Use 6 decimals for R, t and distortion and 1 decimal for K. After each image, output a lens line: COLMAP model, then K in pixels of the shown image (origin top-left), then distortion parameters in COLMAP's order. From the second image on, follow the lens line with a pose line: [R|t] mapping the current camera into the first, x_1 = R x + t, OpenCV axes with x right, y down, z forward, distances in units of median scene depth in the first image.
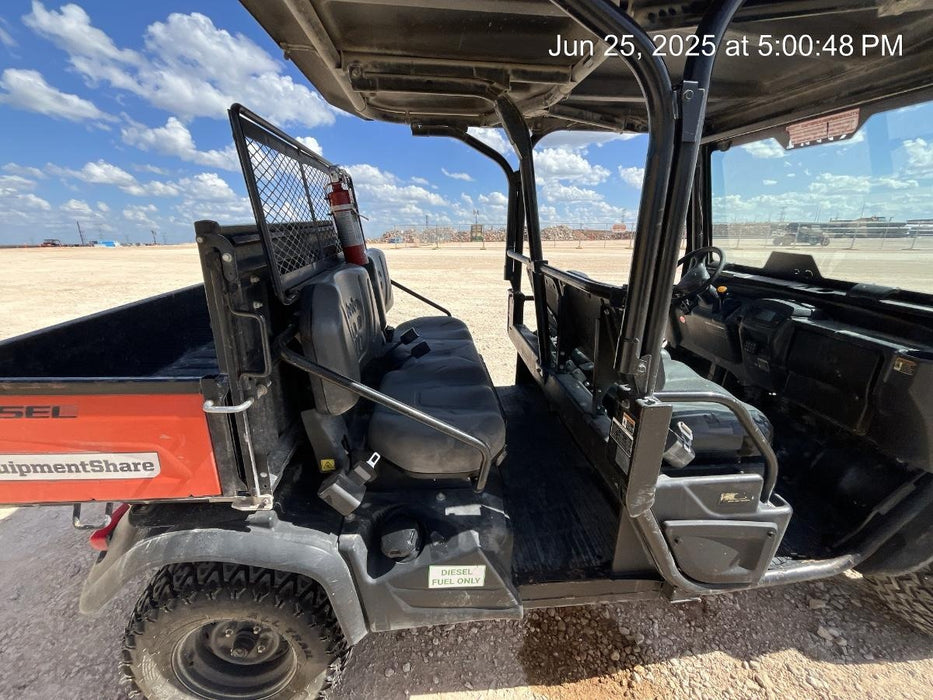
lens RADIAL K [[383.4, 0, 465.0], [0, 383.4, 350.2], [0, 0, 1]] dist [0.001458, -0.000424]
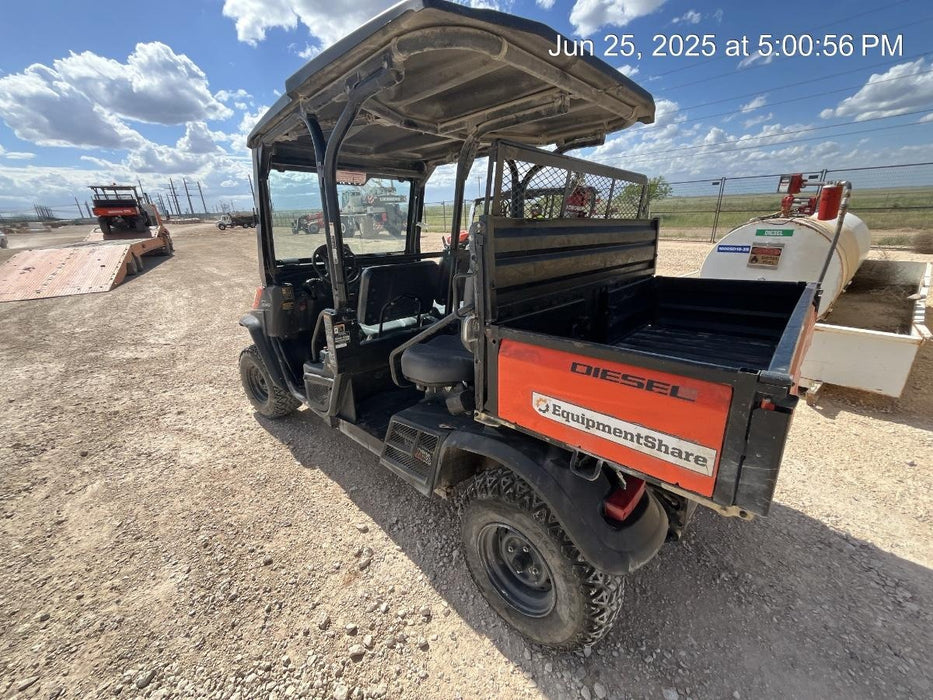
lens RADIAL K [[383.4, 0, 469.5], [0, 383.4, 349.0], [0, 0, 1]] dist [0.001458, -0.000424]
pose [[0.660096, 0.176057, -0.730258, -0.347322], [-0.154657, 0.983172, 0.097234, 0.017800], [0.735088, 0.048756, 0.676216, -0.044059]]
